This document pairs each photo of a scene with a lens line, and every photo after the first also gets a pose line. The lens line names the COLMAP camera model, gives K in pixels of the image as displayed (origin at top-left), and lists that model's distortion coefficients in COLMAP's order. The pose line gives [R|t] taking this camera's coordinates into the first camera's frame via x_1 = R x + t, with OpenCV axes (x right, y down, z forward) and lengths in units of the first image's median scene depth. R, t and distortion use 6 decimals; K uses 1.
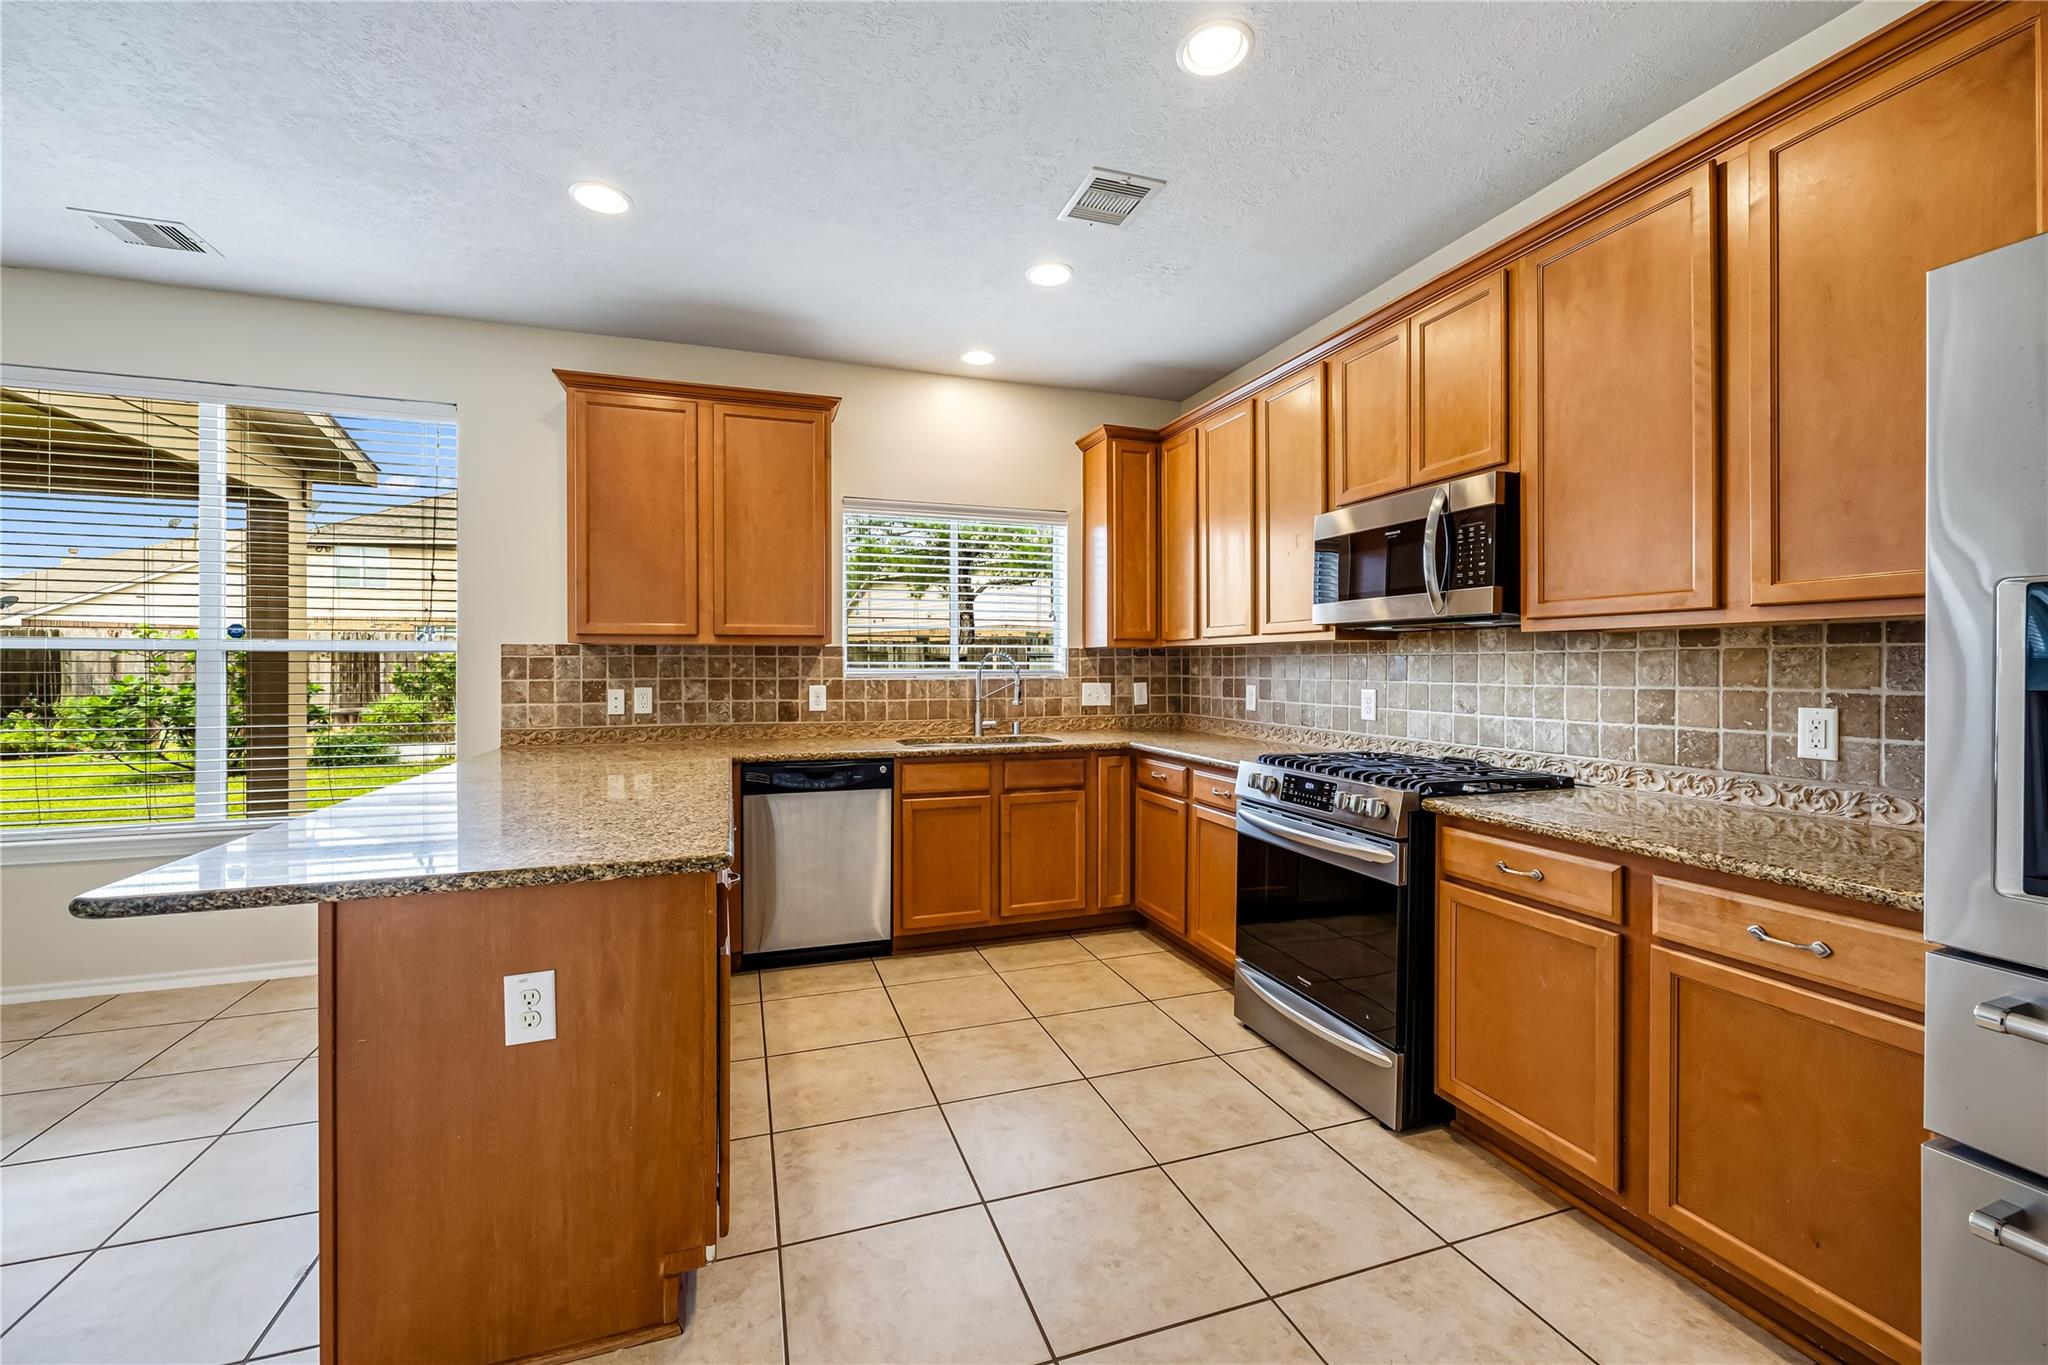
lens RADIAL K [[835.9, 0, 1004.7], [0, 835.9, 672.3], [0, 0, 1]] dist [0.002405, 0.000434]
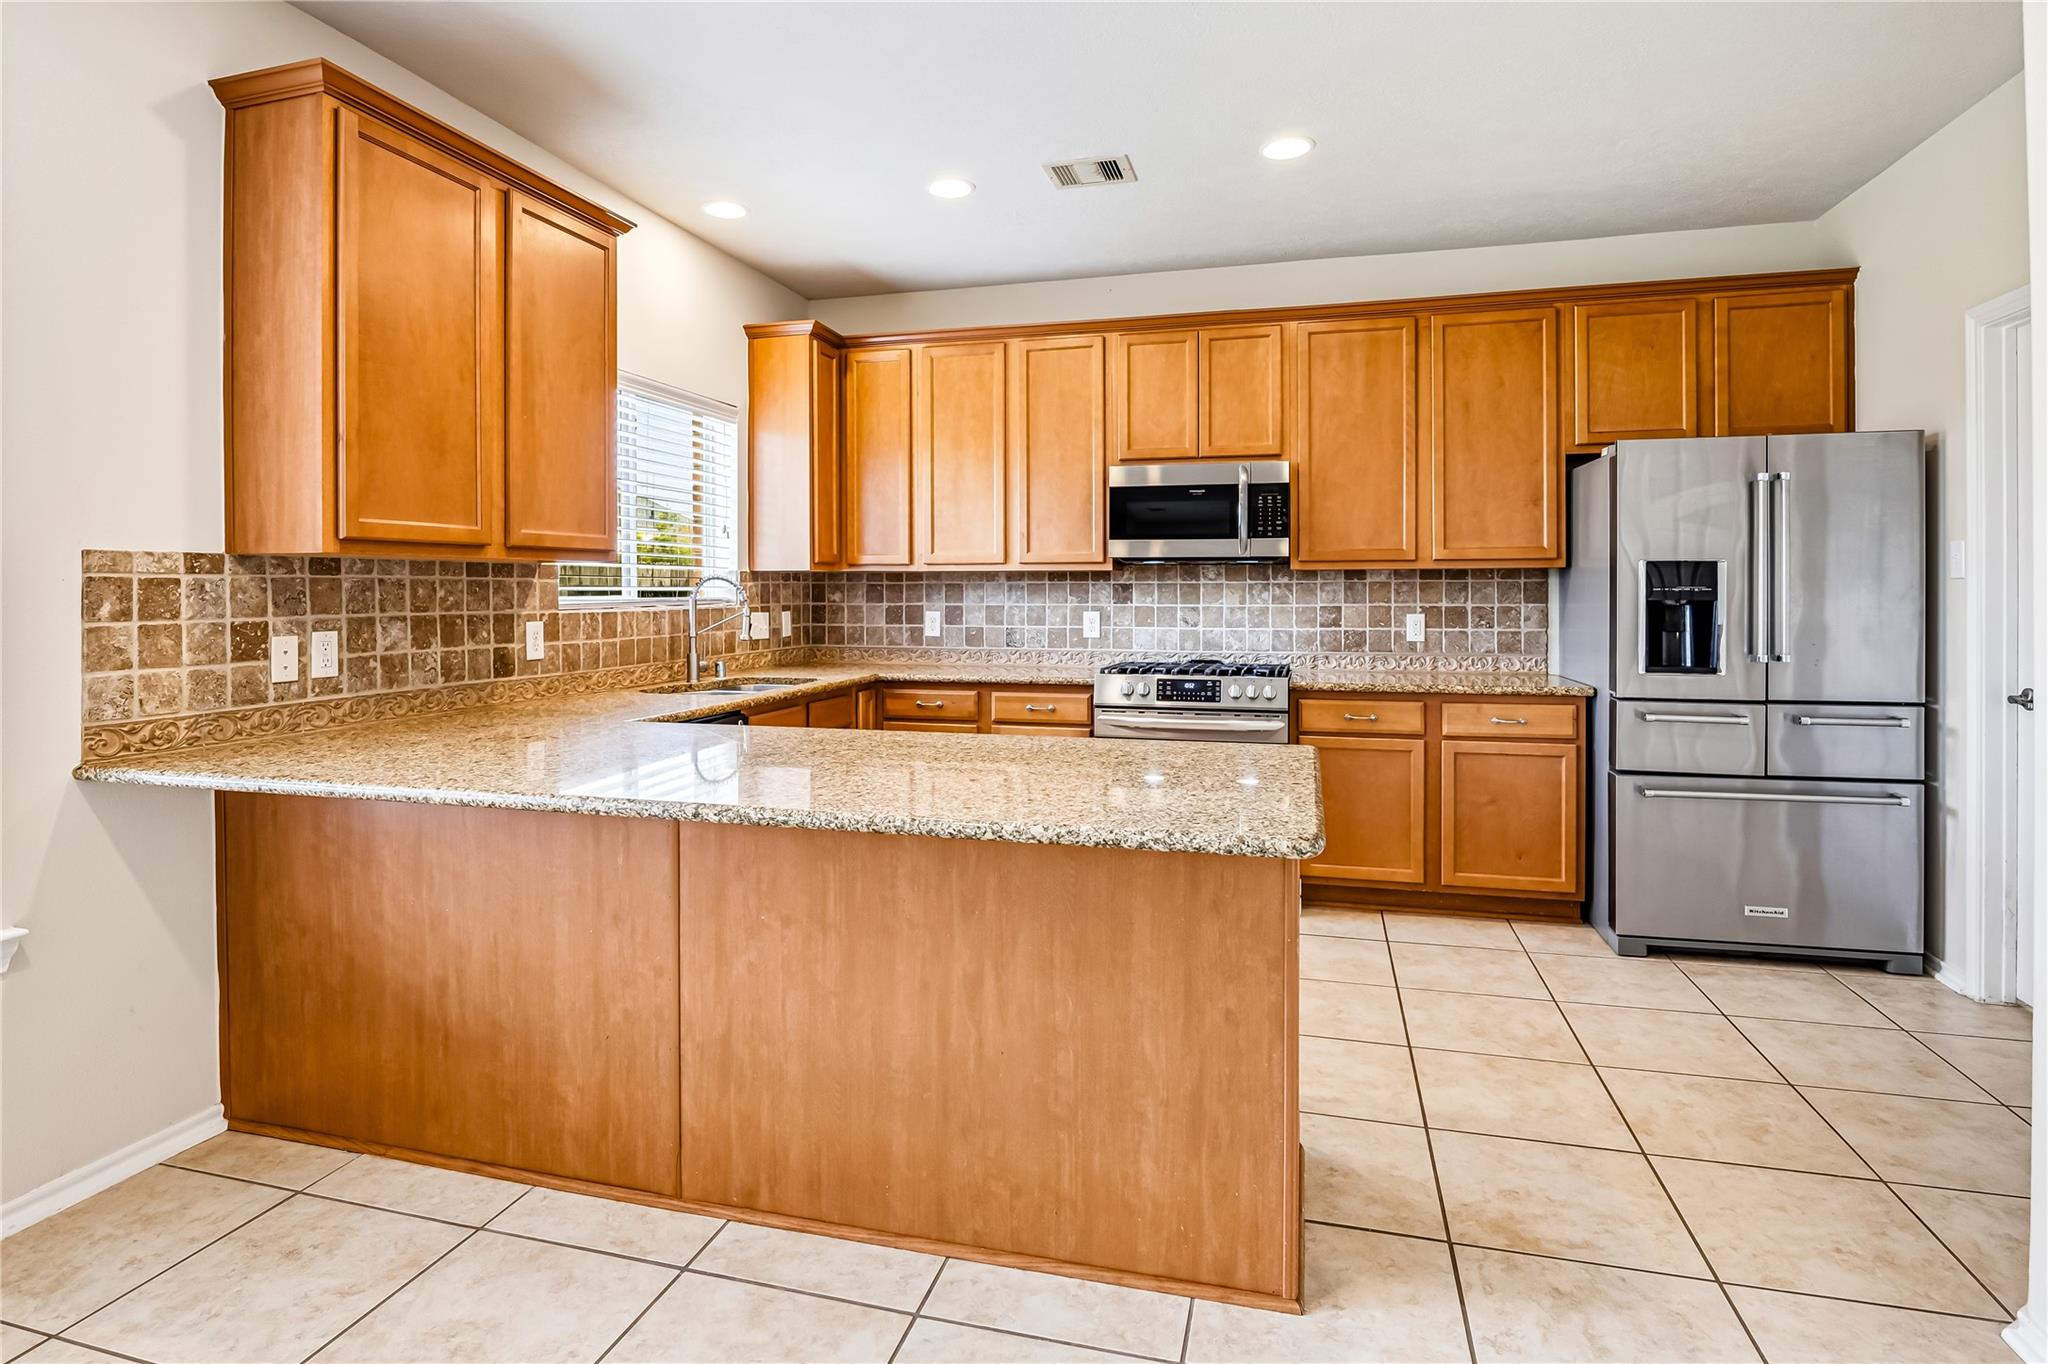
lens RADIAL K [[1111.3, 0, 1004.7], [0, 1111.3, 597.5], [0, 0, 1]] dist [-0.024663, 0.000666]
pose [[0.552091, -0.005823, 0.833764, -0.822486], [0.007731, 0.999968, 0.001864, -0.003075], [-0.833748, 0.005417, 0.552119, 0.202667]]
